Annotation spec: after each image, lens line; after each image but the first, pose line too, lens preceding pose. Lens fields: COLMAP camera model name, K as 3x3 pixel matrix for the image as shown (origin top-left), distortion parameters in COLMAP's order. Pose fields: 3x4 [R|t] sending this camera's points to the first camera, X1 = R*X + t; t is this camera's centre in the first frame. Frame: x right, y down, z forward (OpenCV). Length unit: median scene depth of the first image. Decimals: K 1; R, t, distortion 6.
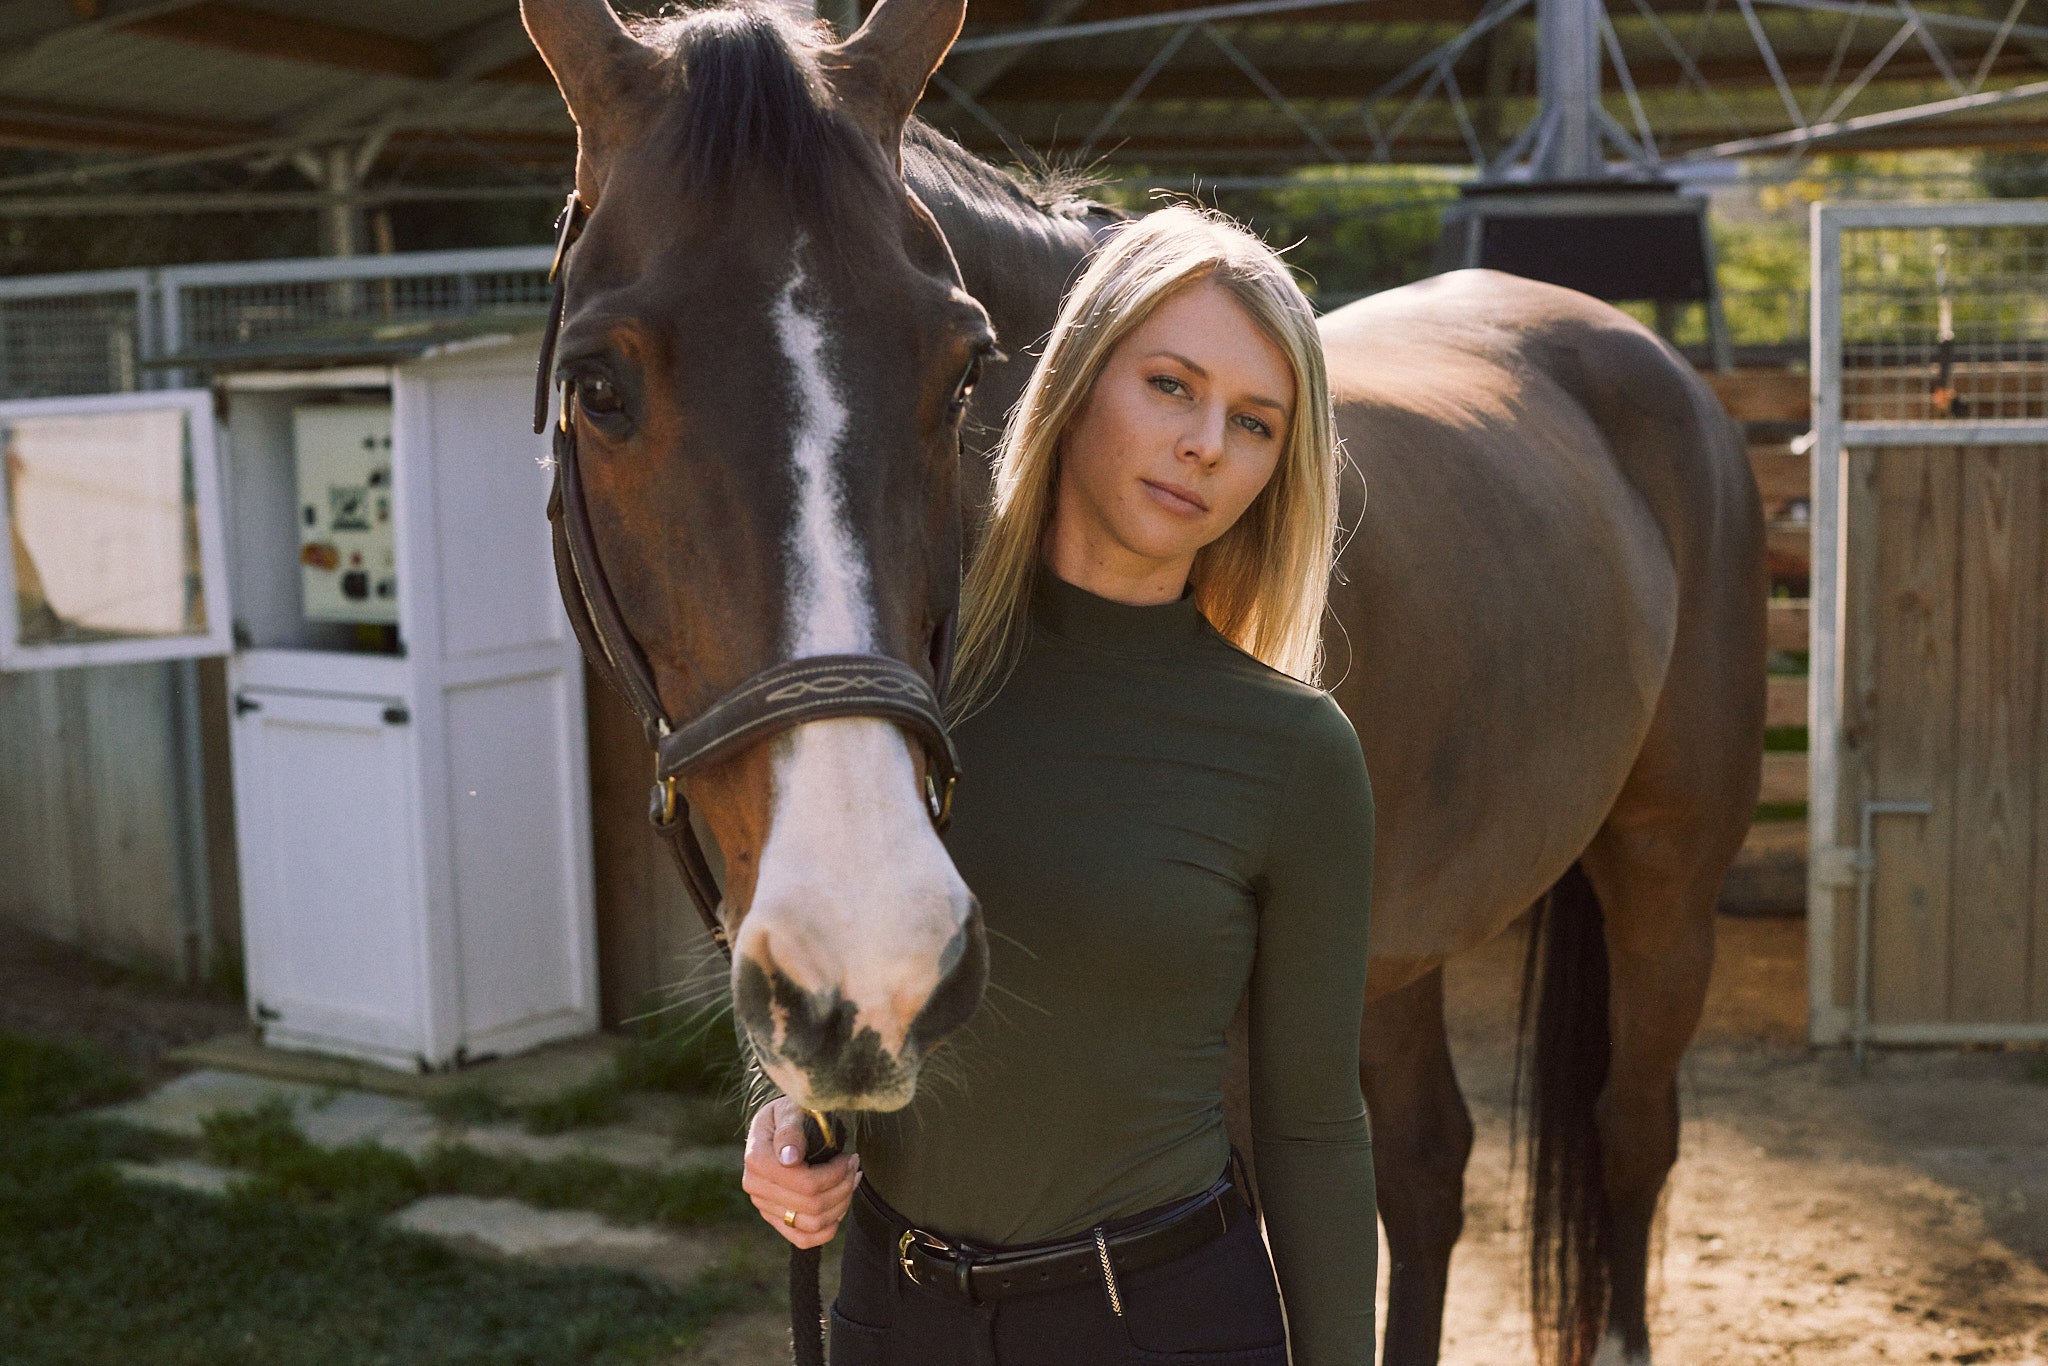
lens RADIAL K [[3001.7, 0, 1027.2], [0, 3001.7, 706.9], [0, 0, 1]] dist [-0.174361, 0.405717]
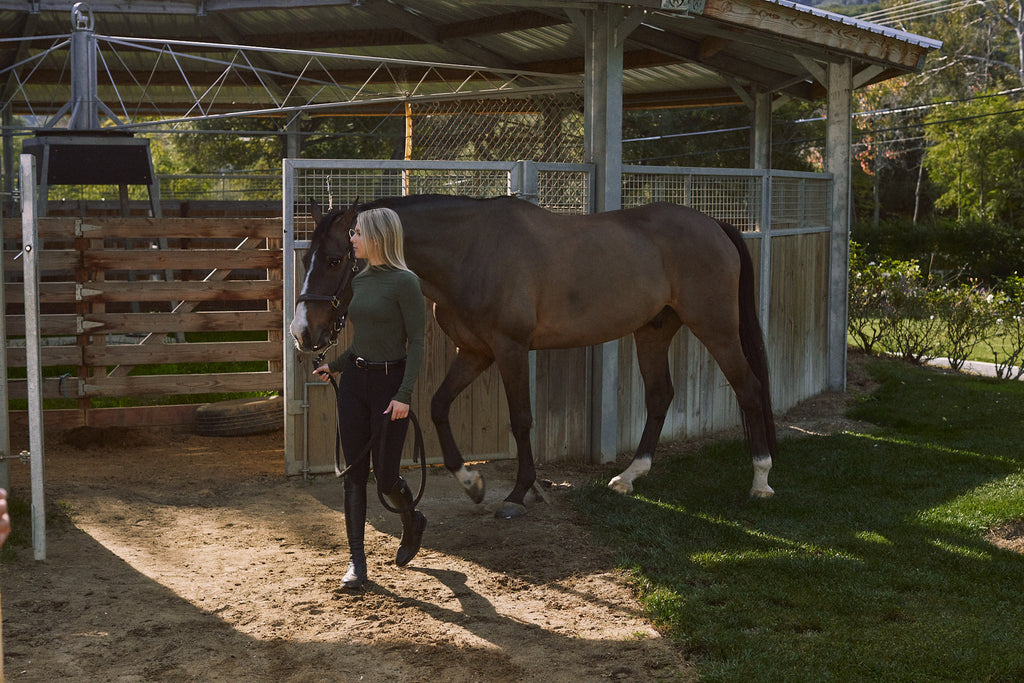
lens RADIAL K [[1493.6, 0, 518.6], [0, 1493.6, 338.0], [0, 0, 1]] dist [-0.187131, 0.437093]
pose [[0.855488, -0.023363, 0.517296, -0.243779], [0.036407, 0.999223, -0.015082, 0.019525], [-0.516542, 0.031736, 0.855674, -0.243958]]
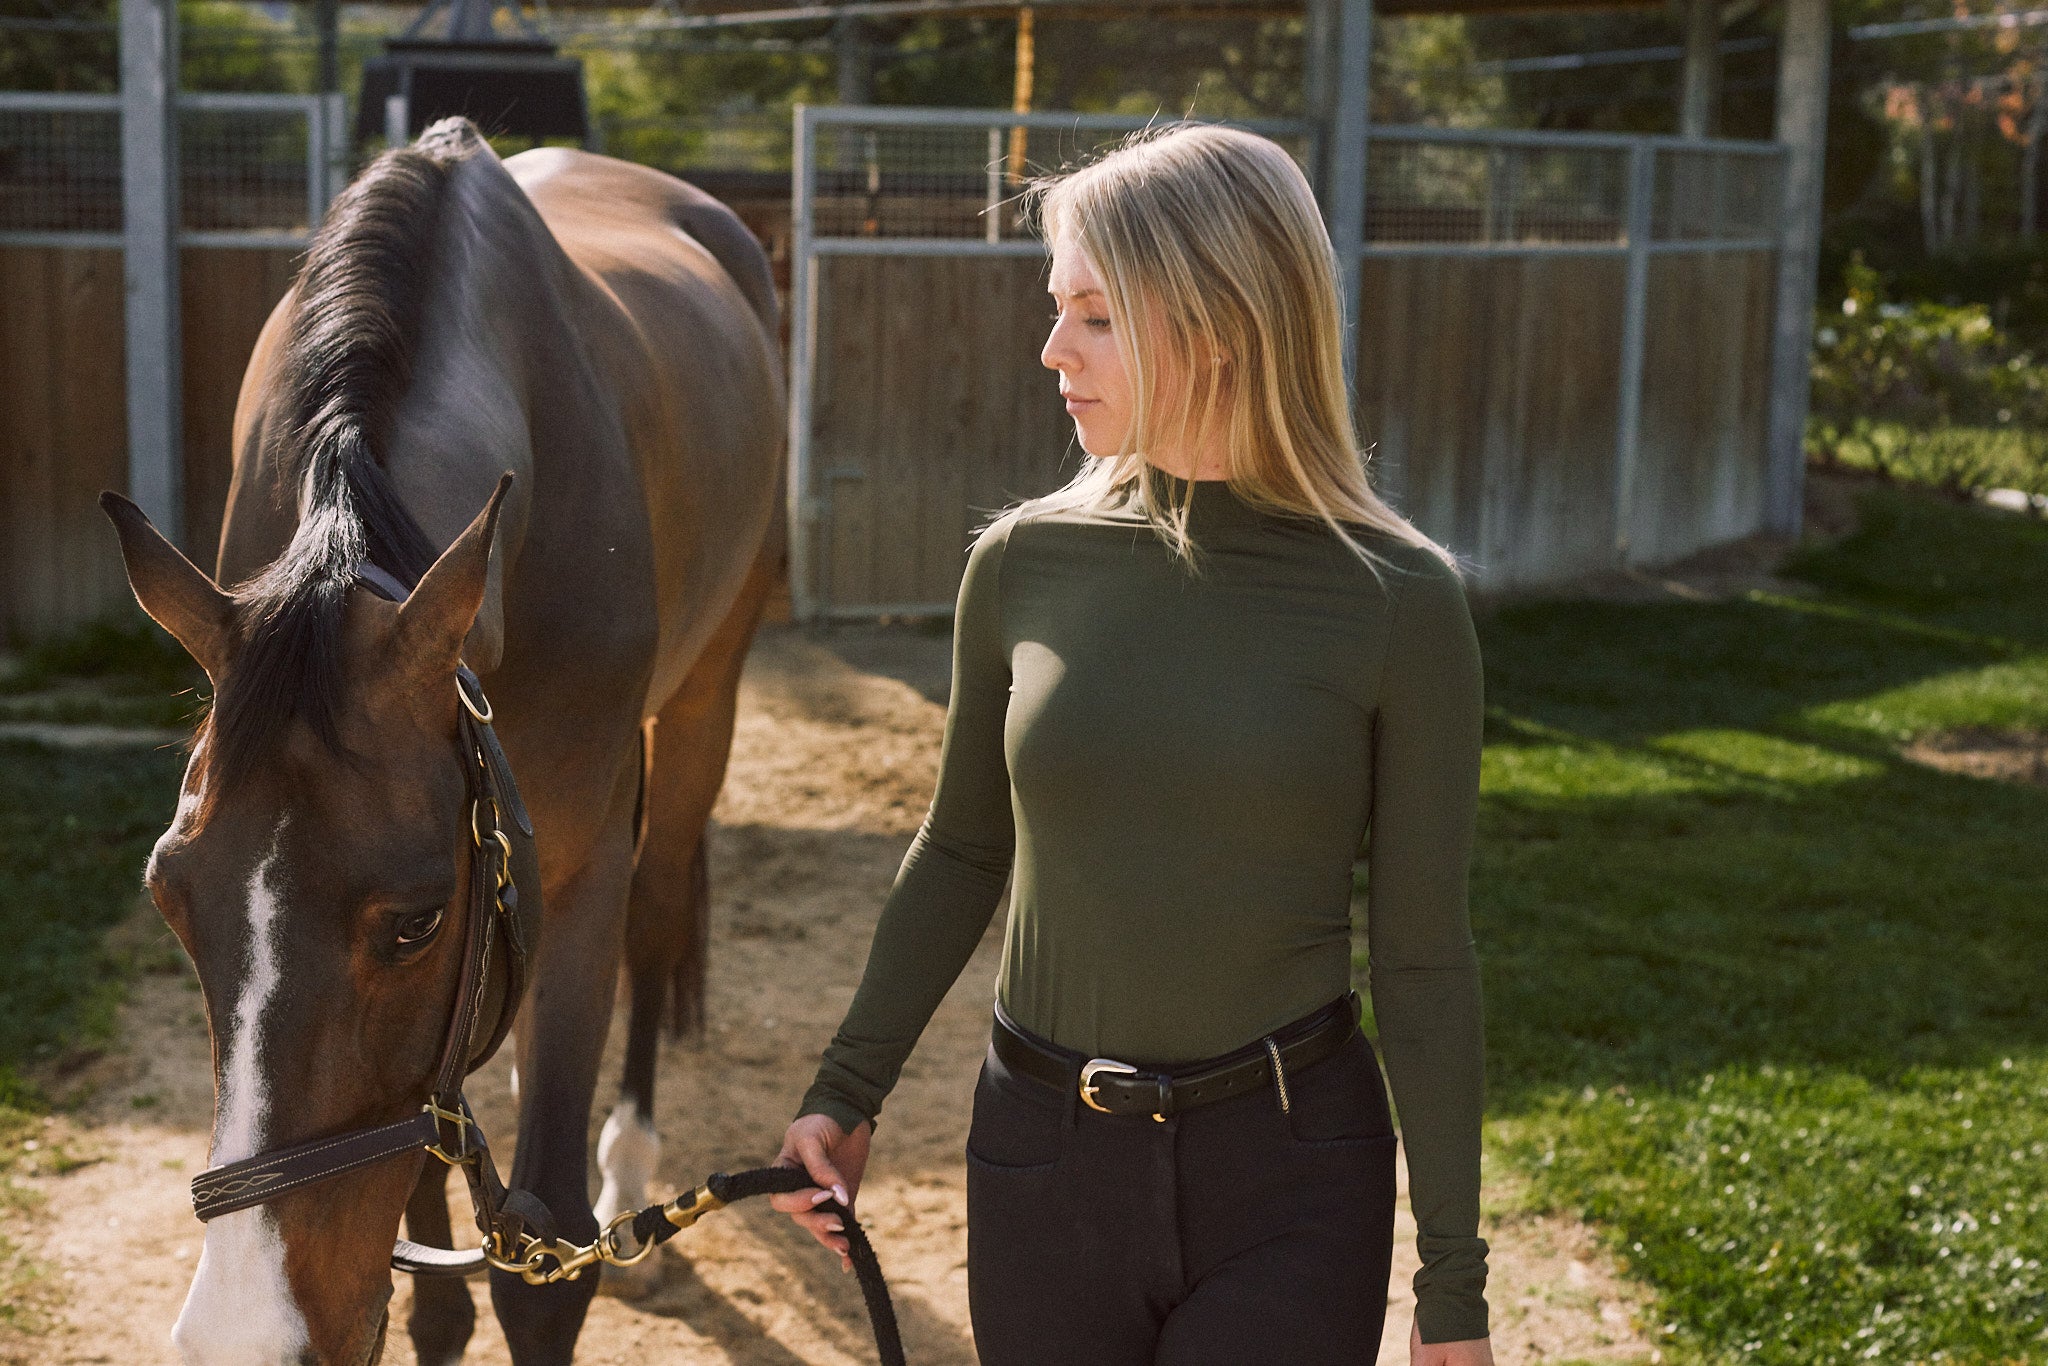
lens RADIAL K [[3023.1, 0, 1024.4], [0, 3023.1, 725.5], [0, 0, 1]] dist [-0.209650, 0.654910]
pose [[0.902626, -0.038515, 0.428700, -0.341235], [0.008412, 0.997377, 0.071895, 0.053767], [-0.430345, -0.061288, 0.900582, -0.564167]]
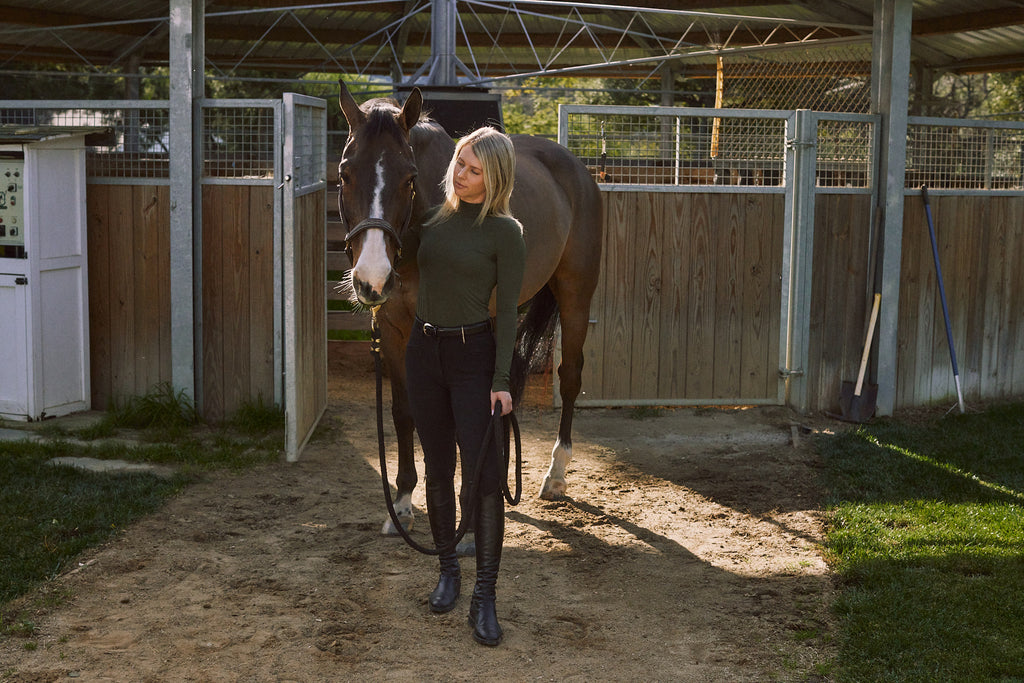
lens RADIAL K [[1497.1, 0, 512.0], [0, 1497.1, 341.5], [0, 0, 1]] dist [-0.174916, 0.386317]
pose [[0.968202, 0.007258, 0.250066, -0.124891], [-0.008017, 0.999966, 0.002016, 0.050882], [-0.250043, -0.003957, 0.968227, -0.344796]]
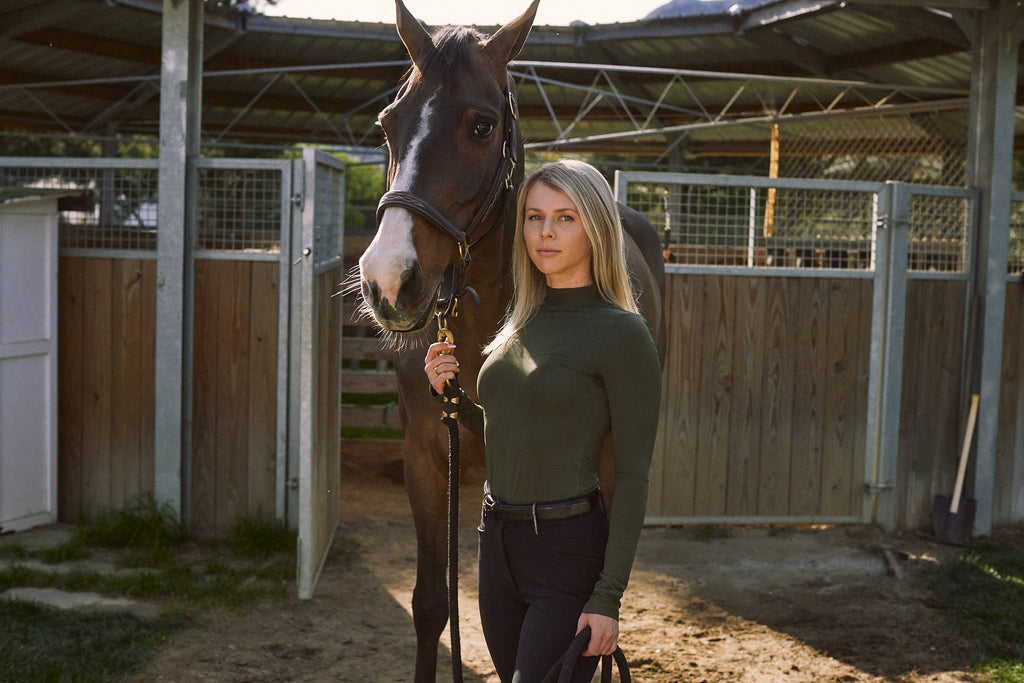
lens RADIAL K [[1497.1, 0, 512.0], [0, 1497.1, 341.5], [0, 0, 1]] dist [-0.174916, 0.386317]
pose [[0.962658, 0.032307, 0.268788, -0.131944], [-0.018907, 0.998453, -0.052295, 0.031783], [-0.270061, 0.045260, 0.961779, -0.126787]]
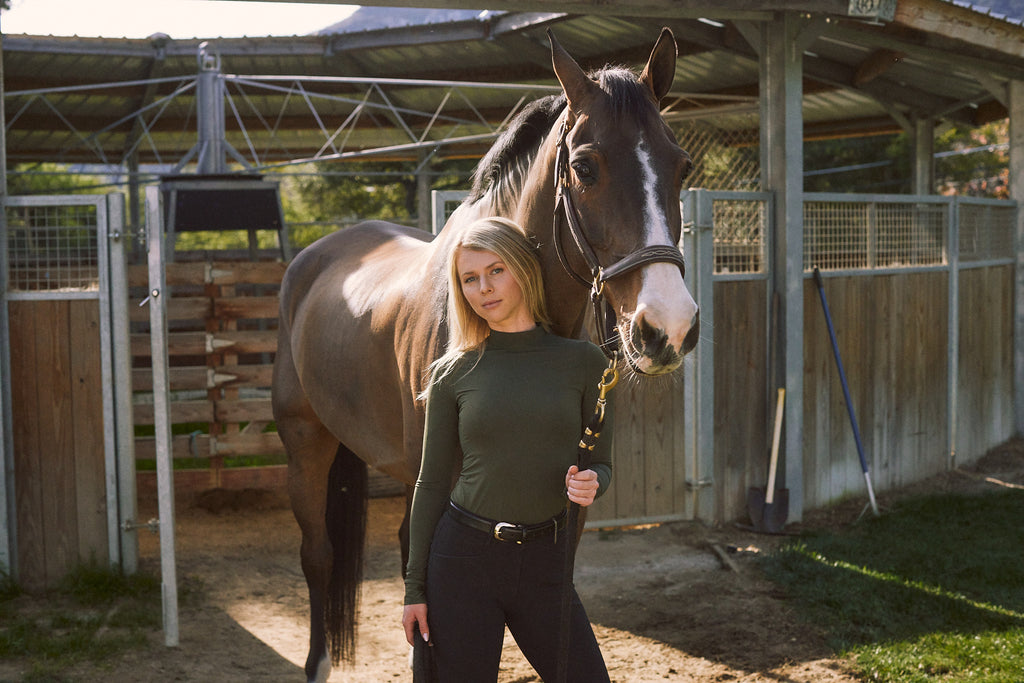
lens RADIAL K [[1497.1, 0, 512.0], [0, 1497.1, 341.5], [0, 0, 1]] dist [-0.174916, 0.386317]
pose [[0.896482, -0.023145, 0.442476, -0.212839], [0.049433, 0.997625, -0.047971, 0.013556], [-0.440314, 0.064878, 0.895497, -0.105362]]
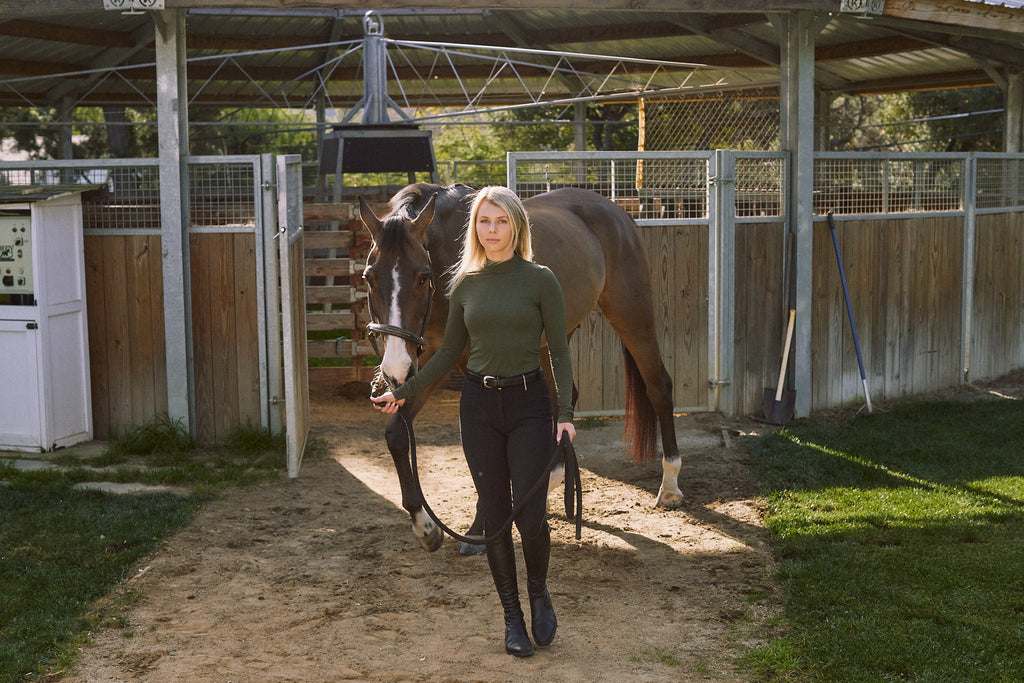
lens RADIAL K [[1500.9, 0, 513.6], [0, 1500.9, 353.4], [0, 0, 1]] dist [-0.174361, 0.405717]
pose [[0.949519, -0.026726, 0.312568, -0.225859], [0.027796, 0.999613, 0.001033, 0.041889], [-0.312475, 0.007707, 0.949895, -0.499341]]
